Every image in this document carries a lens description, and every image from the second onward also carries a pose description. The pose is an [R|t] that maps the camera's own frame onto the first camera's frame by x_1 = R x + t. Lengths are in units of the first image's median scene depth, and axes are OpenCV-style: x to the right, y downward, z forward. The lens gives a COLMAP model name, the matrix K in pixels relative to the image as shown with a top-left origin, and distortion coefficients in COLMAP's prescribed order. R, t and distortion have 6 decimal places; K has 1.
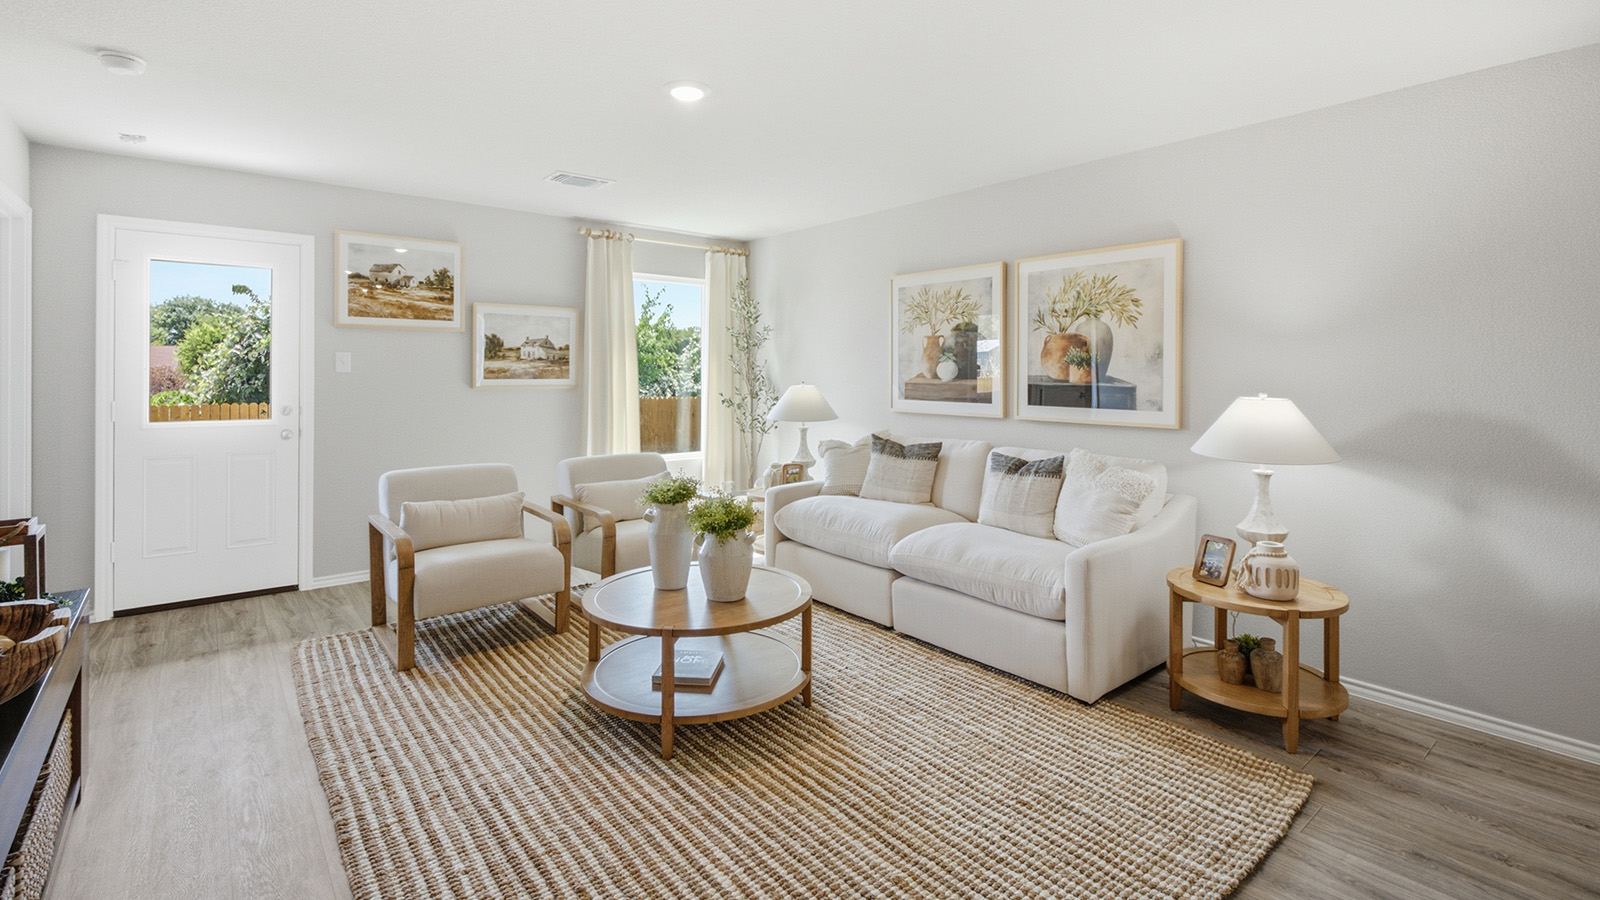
lens RADIAL K [[731.7, 0, 792.1], [0, 731.7, 373.2], [0, 0, 1]] dist [-0.002740, 0.002943]
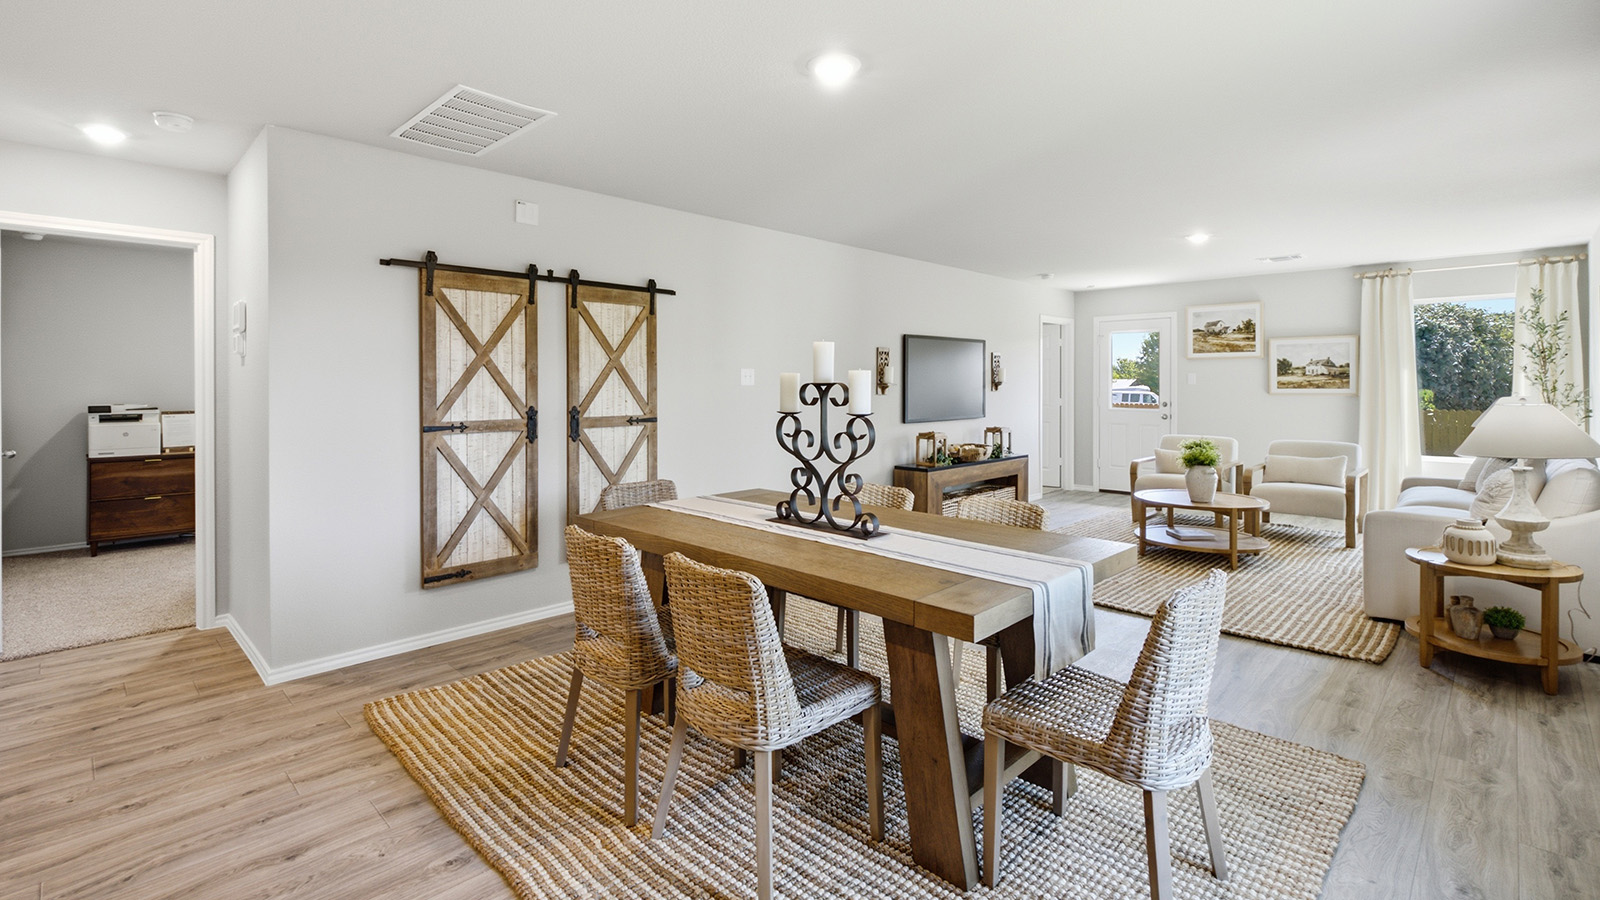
lens RADIAL K [[731.7, 0, 808.9], [0, 731.7, 384.0], [0, 0, 1]] dist [-0.002740, 0.002943]
pose [[0.120949, -0.003408, -0.992653, 1.045280], [-0.000895, 0.999993, -0.003542, 0.004763], [0.992658, 0.001317, 0.120946, -0.151500]]
